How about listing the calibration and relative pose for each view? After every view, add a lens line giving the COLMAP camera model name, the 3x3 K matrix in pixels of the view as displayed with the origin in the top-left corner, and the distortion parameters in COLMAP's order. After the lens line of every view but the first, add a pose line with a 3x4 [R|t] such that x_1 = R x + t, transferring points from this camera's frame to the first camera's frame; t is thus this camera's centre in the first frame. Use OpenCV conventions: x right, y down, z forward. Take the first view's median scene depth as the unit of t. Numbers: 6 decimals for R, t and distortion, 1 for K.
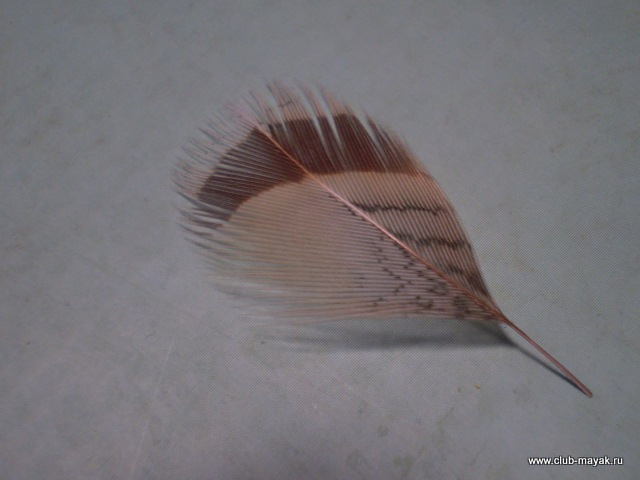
lens RADIAL K [[257.6, 0, 320.0], [0, 257.6, 240.0], [0, 0, 1]] dist [-0.000471, 0.000015]
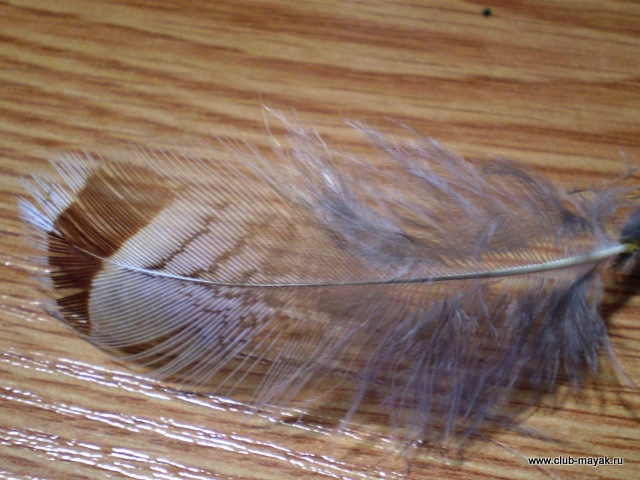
lens RADIAL K [[257.6, 0, 320.0], [0, 257.6, 240.0], [0, 0, 1]] dist [-0.000471, 0.000015]
pose [[0.431704, -0.545604, 0.718295, -0.191639], [0.657209, 0.735689, 0.163826, 0.052680], [-0.617825, 0.401345, 0.676176, -0.169962]]
